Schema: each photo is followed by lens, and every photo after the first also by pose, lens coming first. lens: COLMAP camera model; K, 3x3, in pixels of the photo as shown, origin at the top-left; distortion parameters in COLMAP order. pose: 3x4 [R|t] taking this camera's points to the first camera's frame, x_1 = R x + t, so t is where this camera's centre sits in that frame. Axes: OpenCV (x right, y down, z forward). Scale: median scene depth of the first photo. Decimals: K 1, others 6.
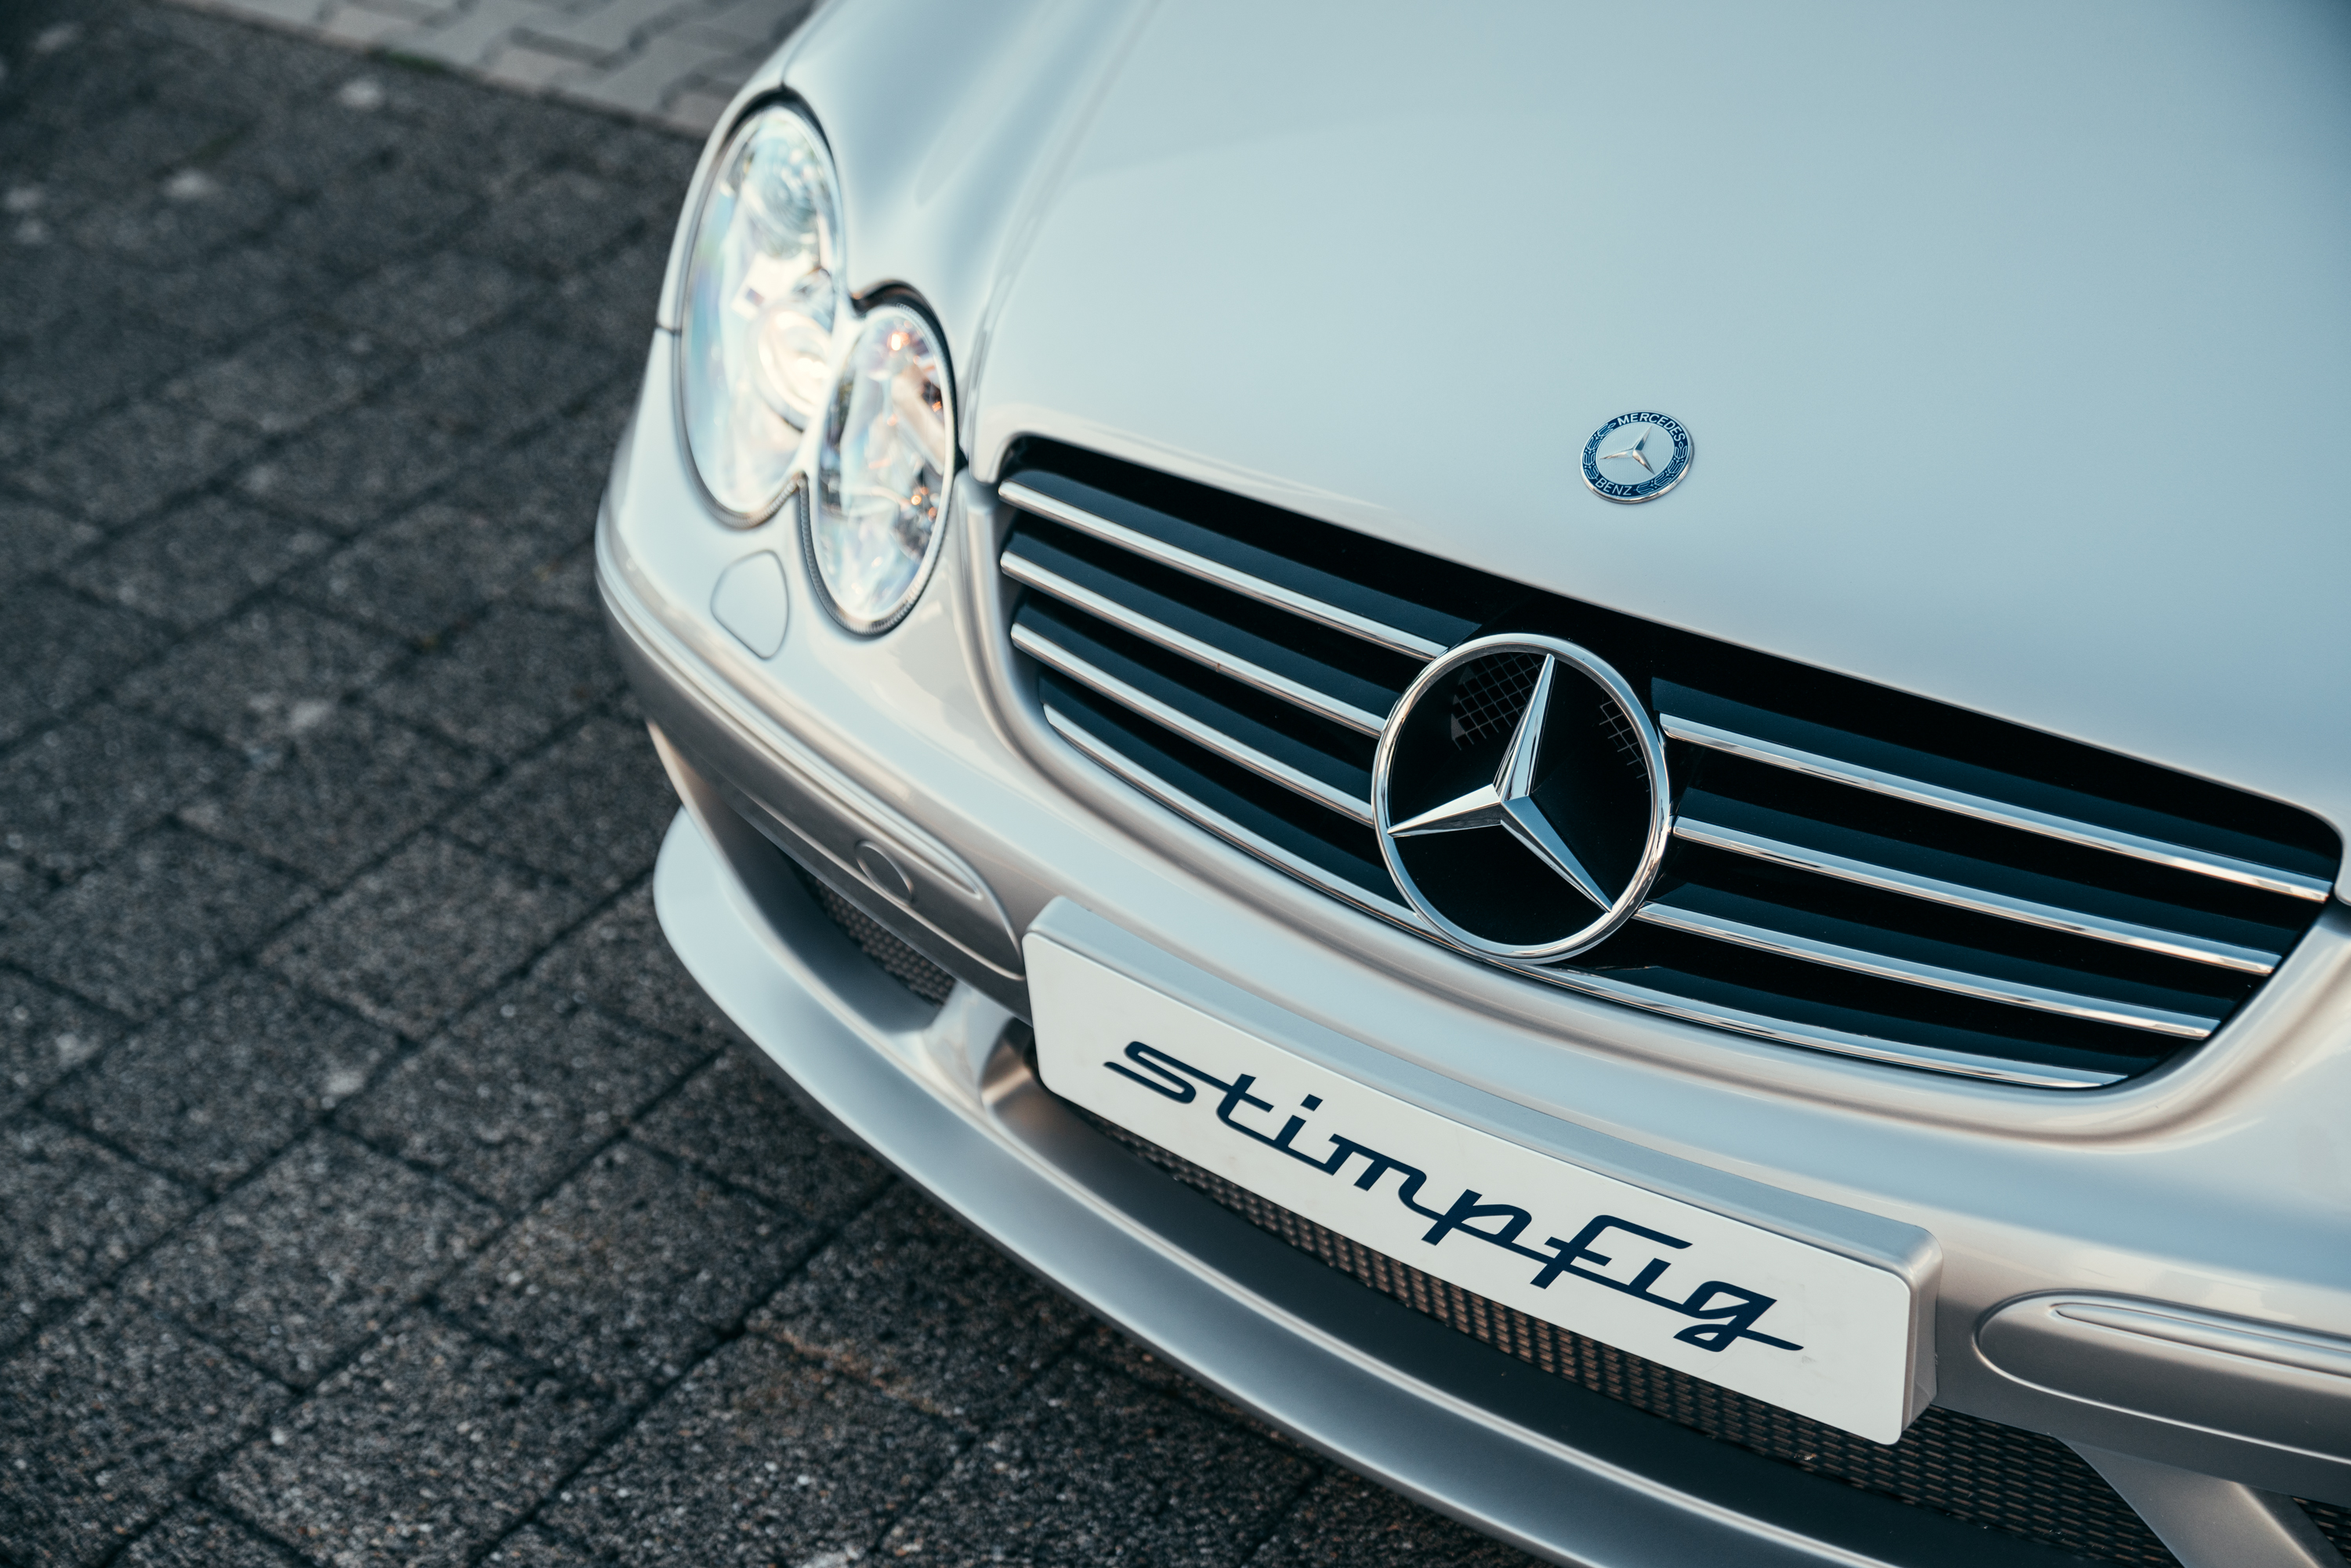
lens RADIAL K [[3468.1, 0, 1158.9], [0, 3468.1, 779.7], [0, 0, 1]] dist [0.025891, 0.062705]
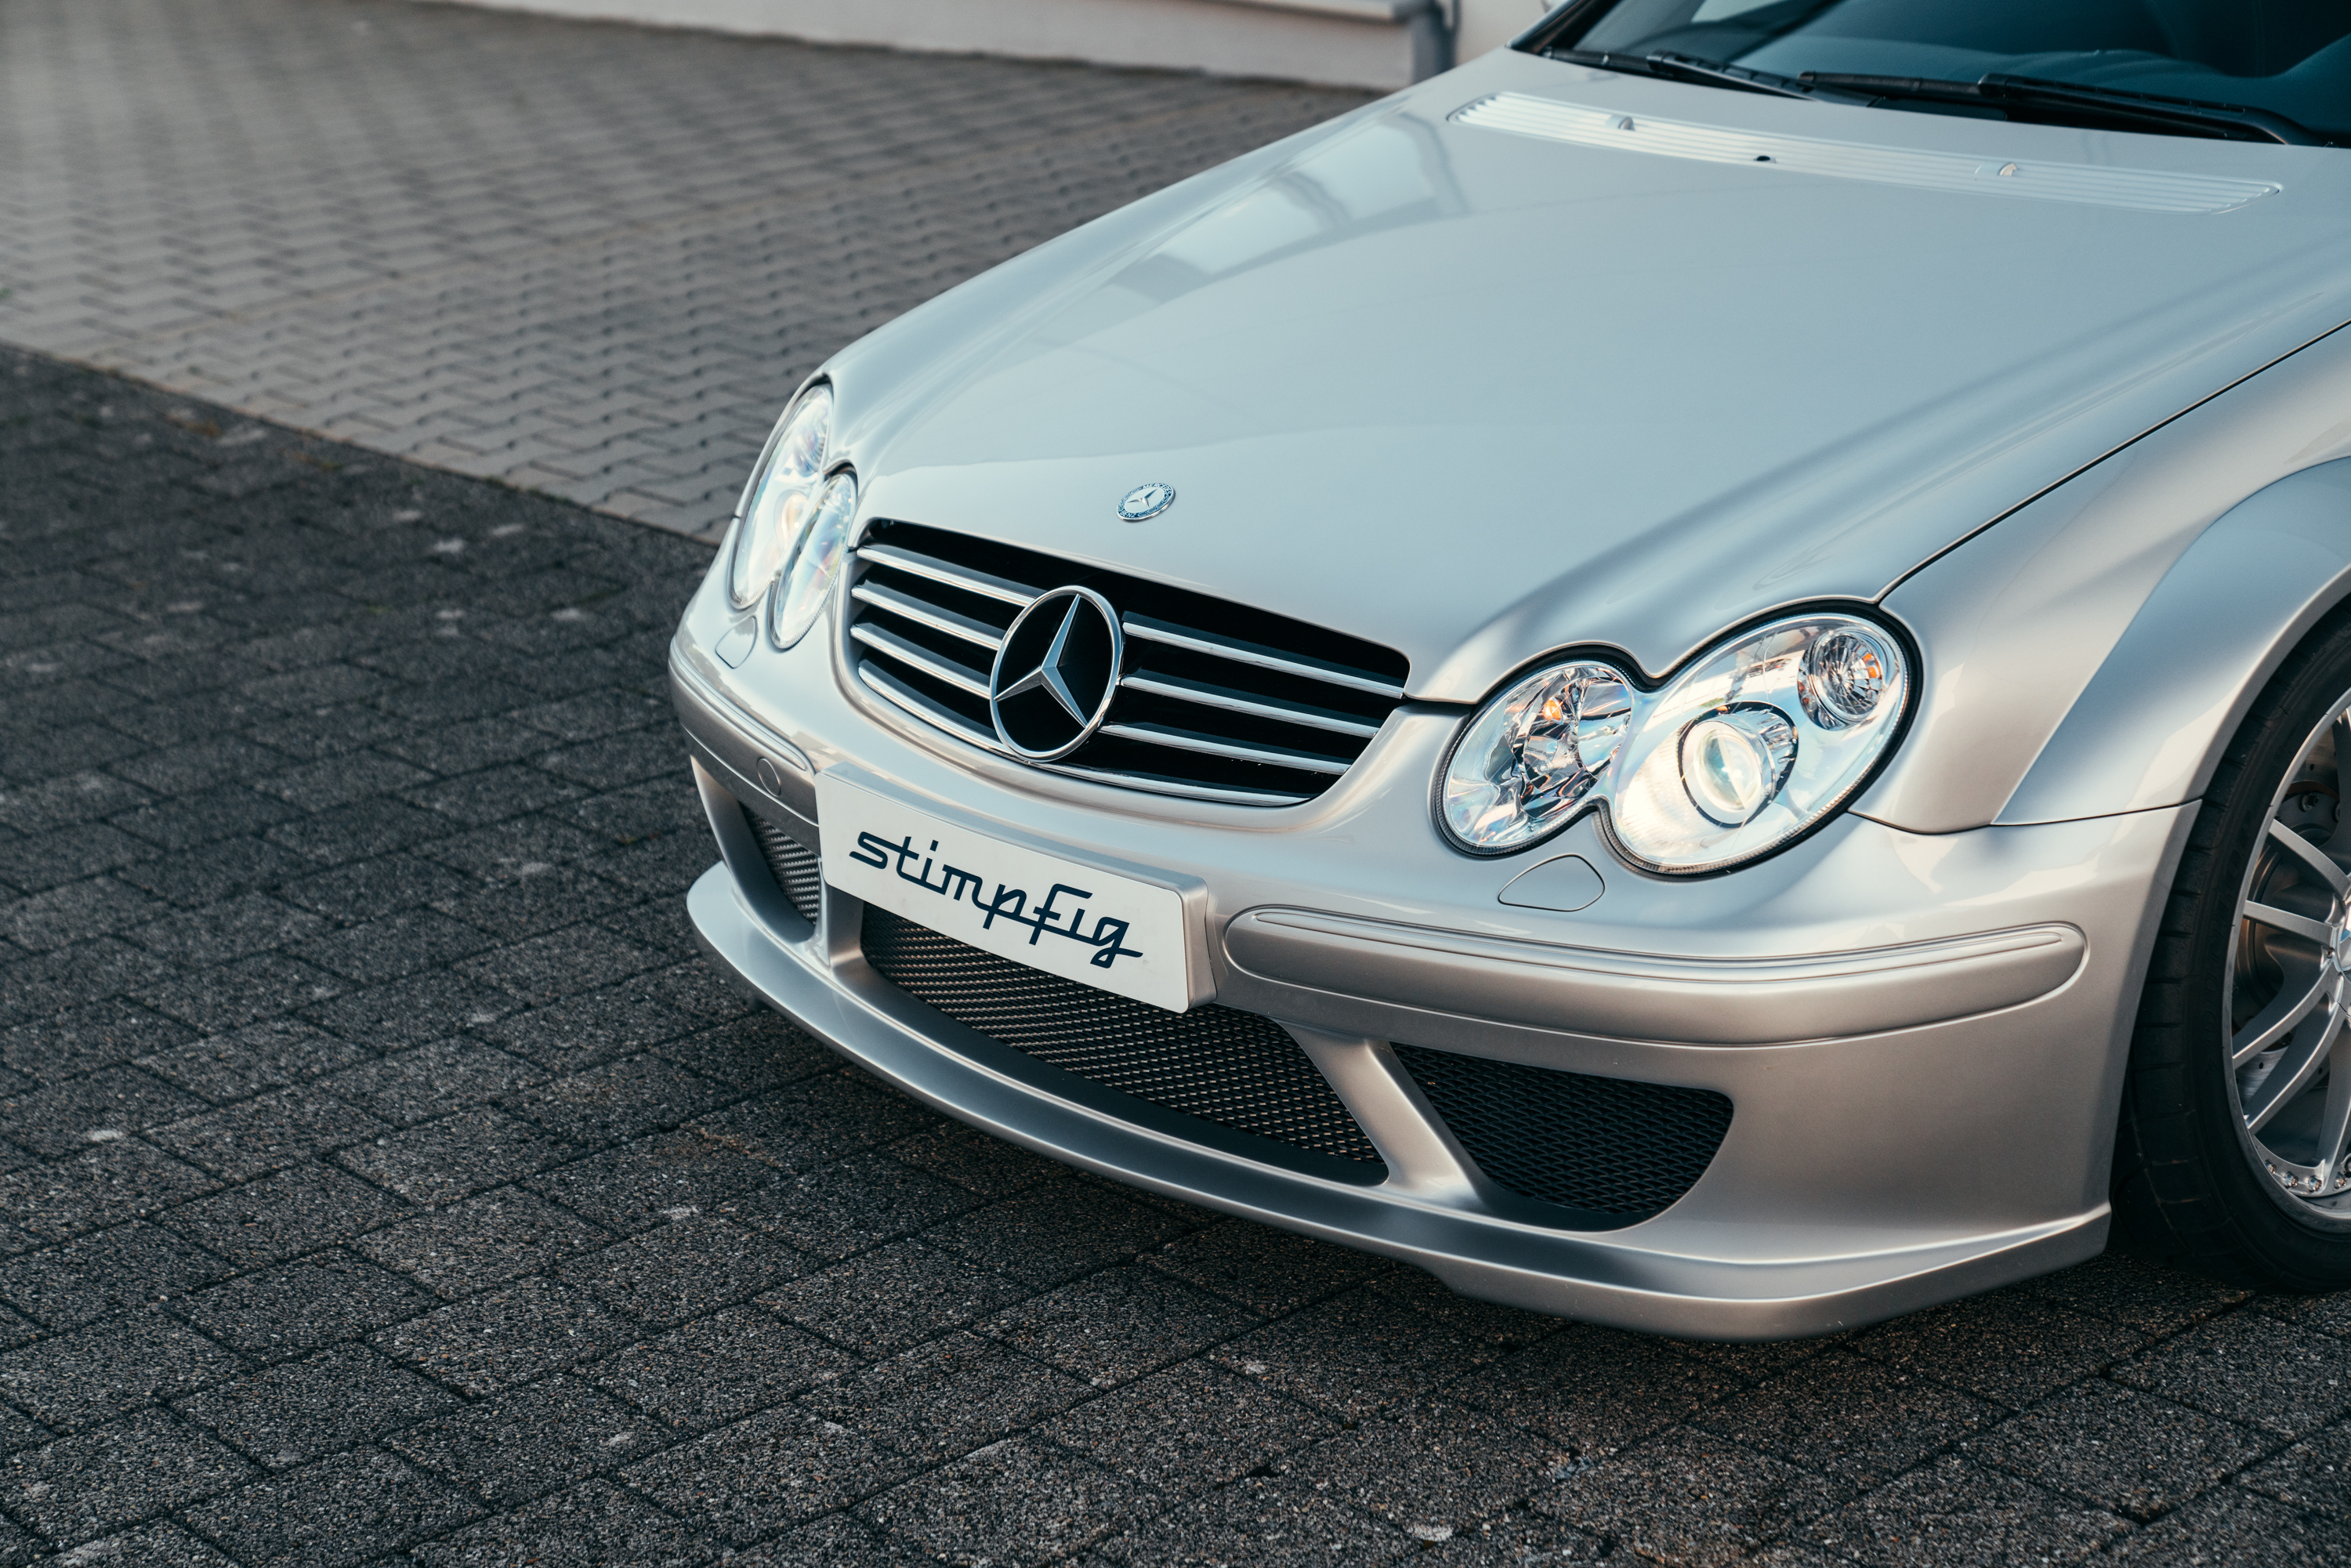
lens RADIAL K [[4428.8, 0, 1175.5], [0, 4428.8, 784.0], [0, 0, 1]] dist [-0.019348, -0.042678]
pose [[0.975184, 0.094916, -0.200020, 0.450709], [-0.146934, 0.953263, -0.264008, 0.471642], [0.165613, 0.286846, 0.943553, -0.824056]]
